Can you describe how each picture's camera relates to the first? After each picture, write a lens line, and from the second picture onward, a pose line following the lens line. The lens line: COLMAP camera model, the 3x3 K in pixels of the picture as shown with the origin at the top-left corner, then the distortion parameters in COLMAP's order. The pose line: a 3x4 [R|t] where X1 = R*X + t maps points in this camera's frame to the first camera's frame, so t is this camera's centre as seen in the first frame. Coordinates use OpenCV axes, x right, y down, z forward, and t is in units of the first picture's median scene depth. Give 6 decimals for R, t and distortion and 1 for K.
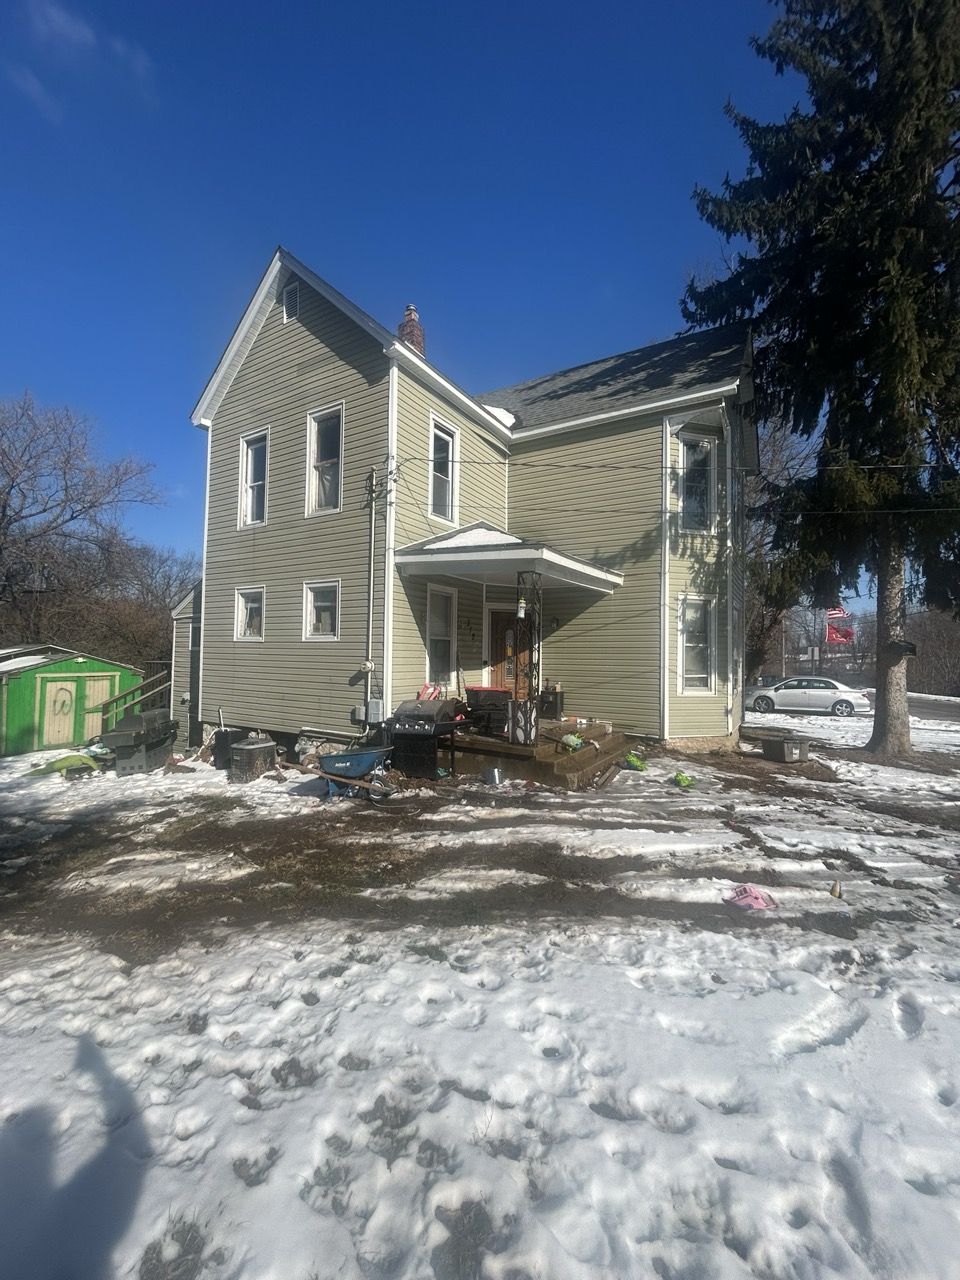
lens RADIAL K [[520.7, 0, 478.8], [0, 520.7, 636.8], [0, 0, 1]] dist [-0.001030, 0.000282]
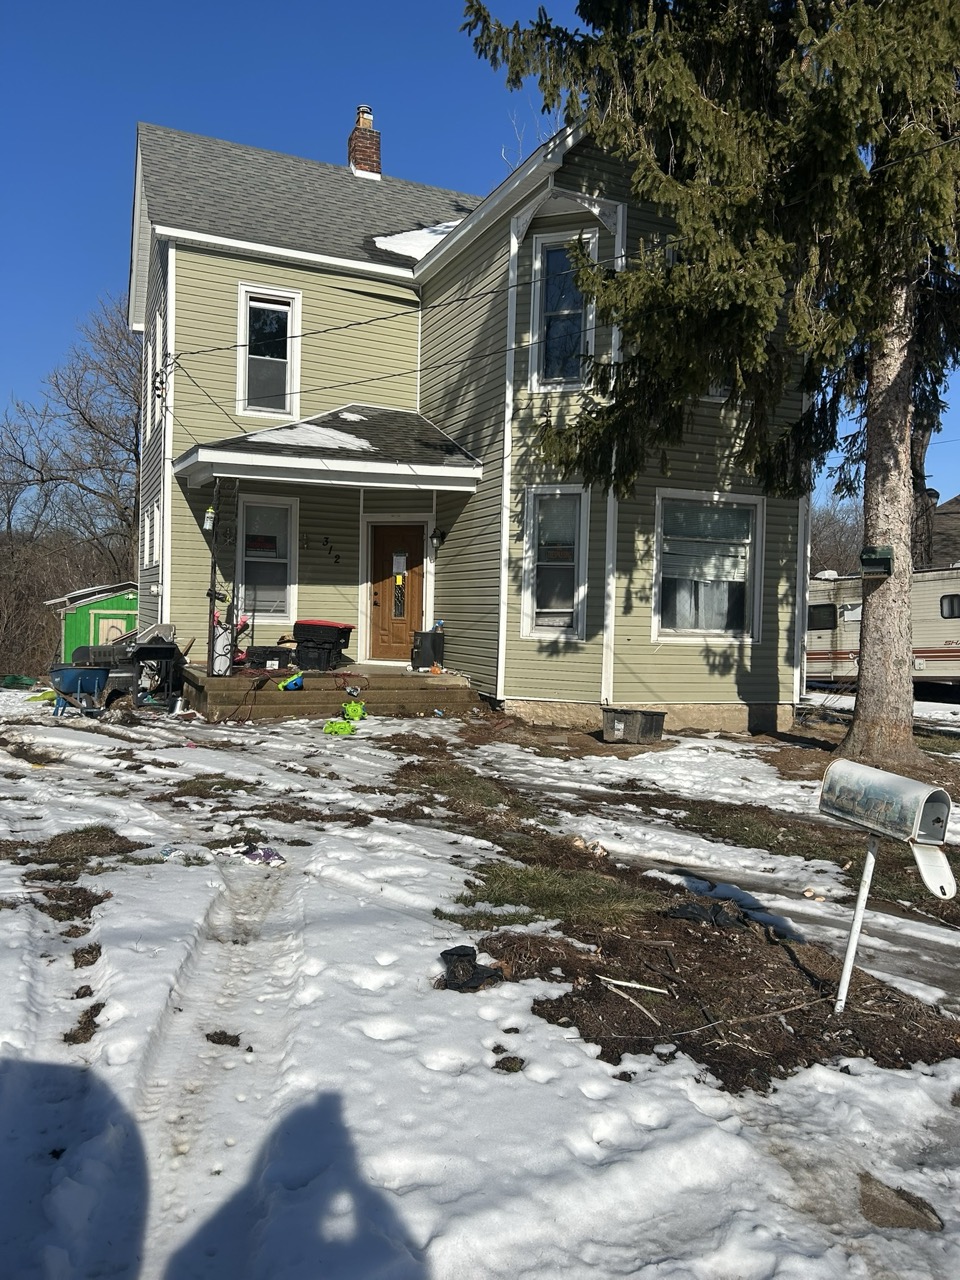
lens RADIAL K [[968.0, 0, 481.4], [0, 968.0, 641.4], [0, 0, 1]] dist [0.012735, 0.001488]
pose [[0.820661, 0.027741, -0.570741, 1.055692], [0.007891, 0.998175, 0.059863, 0.039937], [0.571360, -0.053631, 0.818945, -0.063886]]
